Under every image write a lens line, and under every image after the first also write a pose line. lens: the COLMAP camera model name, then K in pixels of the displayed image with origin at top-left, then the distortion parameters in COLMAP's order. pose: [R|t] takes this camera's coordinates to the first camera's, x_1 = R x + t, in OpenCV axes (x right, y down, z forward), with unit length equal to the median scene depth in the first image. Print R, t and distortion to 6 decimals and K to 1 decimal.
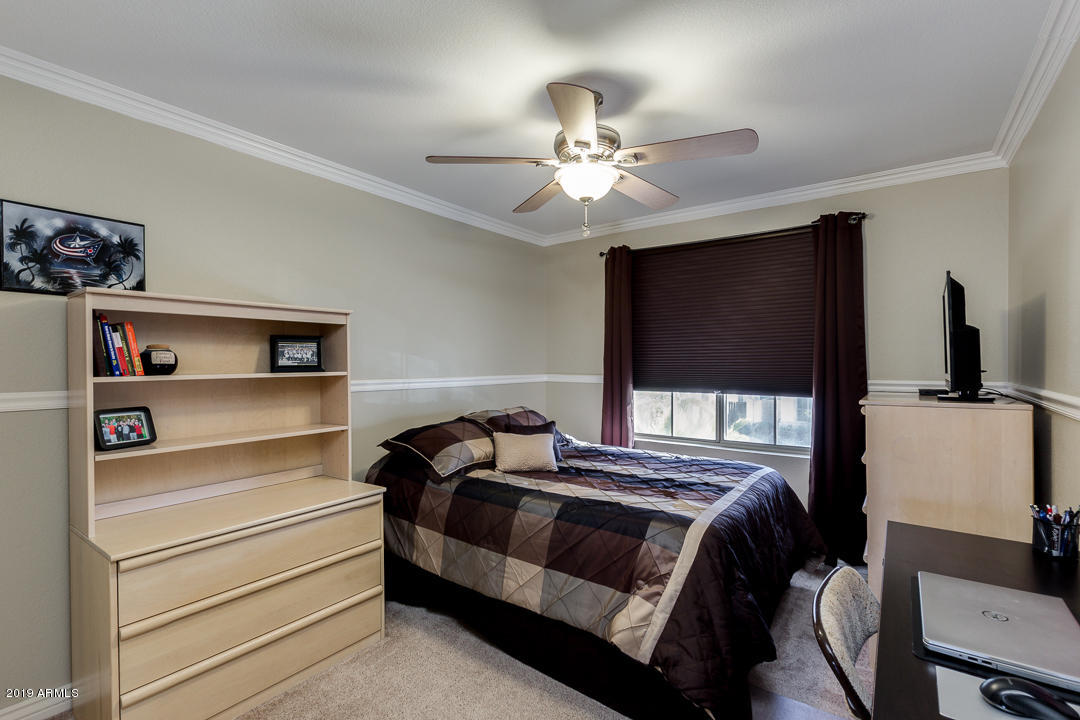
lens RADIAL K [[497.3, 0, 543.0], [0, 497.3, 362.8], [0, 0, 1]] dist [-0.000479, -0.001038]
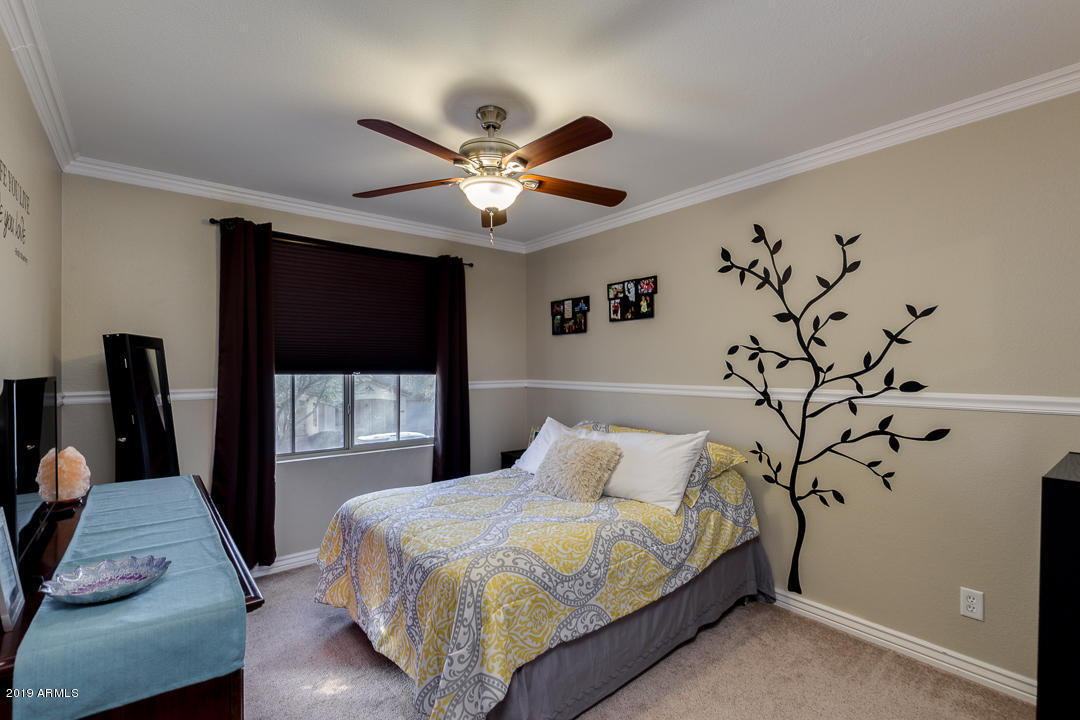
lens RADIAL K [[497.3, 0, 543.7], [0, 497.3, 365.5], [0, 0, 1]] dist [-0.000479, -0.001038]
pose [[0.255837, 0.009623, 0.966672, -0.556622], [-0.005877, 0.999947, -0.008398, 0.000846], [-0.966702, -0.003532, 0.255880, 0.385756]]
